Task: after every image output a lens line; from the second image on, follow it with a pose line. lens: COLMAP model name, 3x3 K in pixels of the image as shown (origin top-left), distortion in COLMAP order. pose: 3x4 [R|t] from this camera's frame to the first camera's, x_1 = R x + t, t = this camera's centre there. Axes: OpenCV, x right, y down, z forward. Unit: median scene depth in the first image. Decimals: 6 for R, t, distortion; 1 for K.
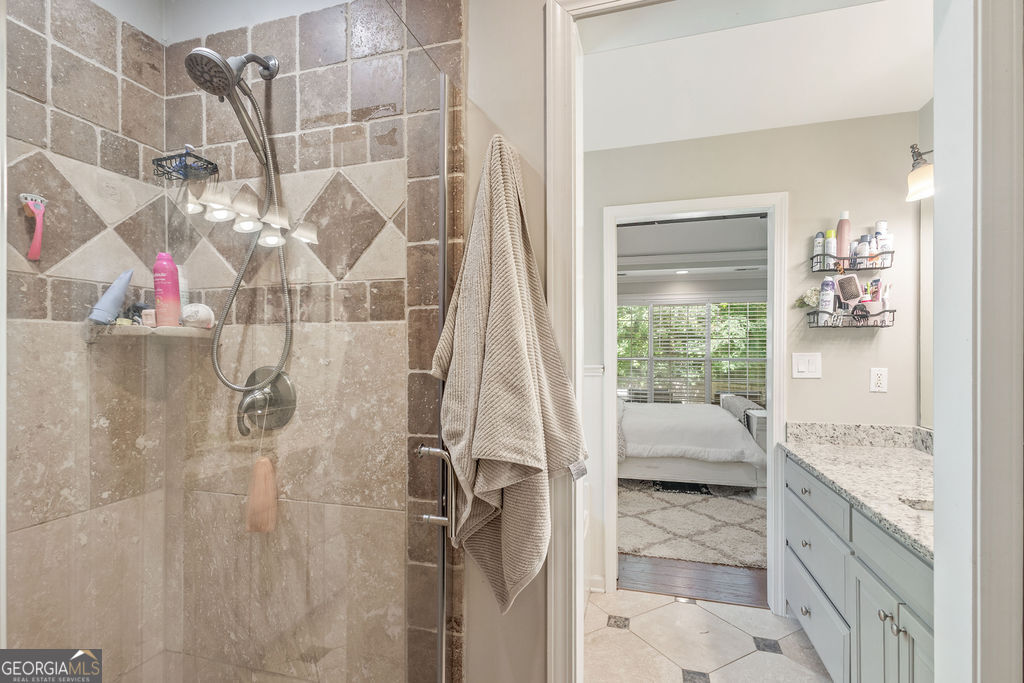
lens RADIAL K [[472.1, 0, 513.7], [0, 472.1, 350.7], [0, 0, 1]] dist [0.010899, 0.000071]
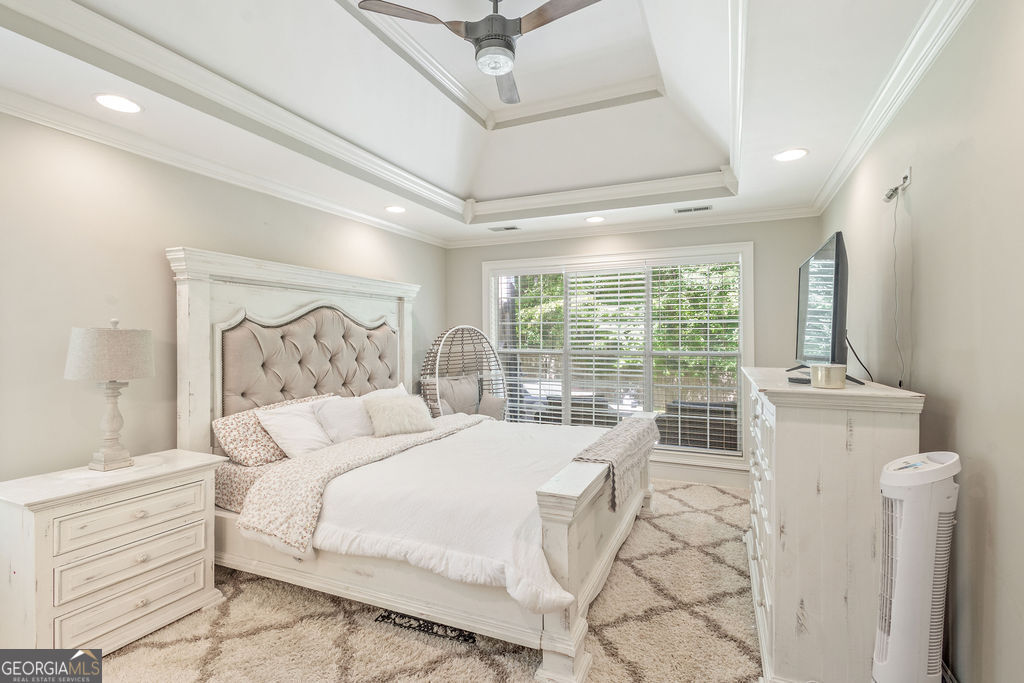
lens RADIAL K [[475.7, 0, 517.5], [0, 475.7, 344.1], [0, 0, 1]] dist [0.009966, 0.000233]
pose [[0.990830, 0.001204, -0.135107, 0.527090], [0.000156, 0.999949, 0.010058, -0.002966], [0.135112, -0.009987, 0.990780, 0.526927]]
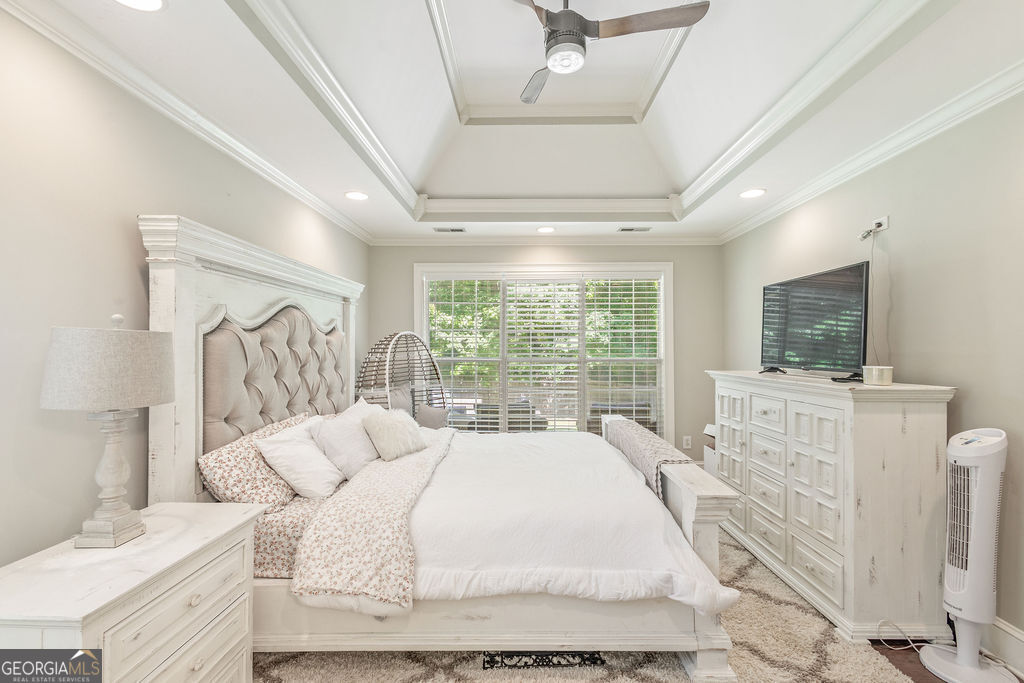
lens RADIAL K [[472.1, 0, 513.7], [0, 472.1, 350.7], [0, 0, 1]] dist [0.010899, 0.000071]
pose [[0.965037, -0.001750, 0.262108, 0.214410], [-0.000231, 0.999972, 0.007530, -0.001950], [-0.262114, -0.007327, 0.965009, 0.578445]]
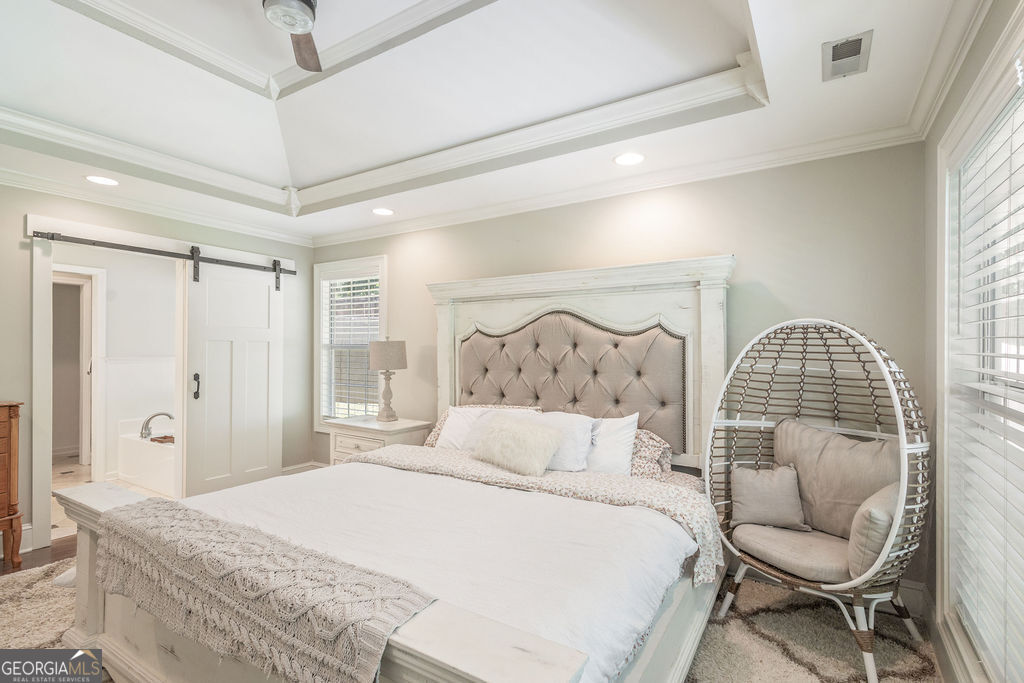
lens RADIAL K [[475.7, 0, 517.5], [0, 475.7, 344.1], [0, 0, 1]] dist [0.009966, 0.000233]
pose [[-0.262585, -0.003124, -0.964904, 0.818885], [-0.002976, 0.999993, -0.002428, -0.006739], [0.964904, 0.002234, -0.262592, 1.431946]]
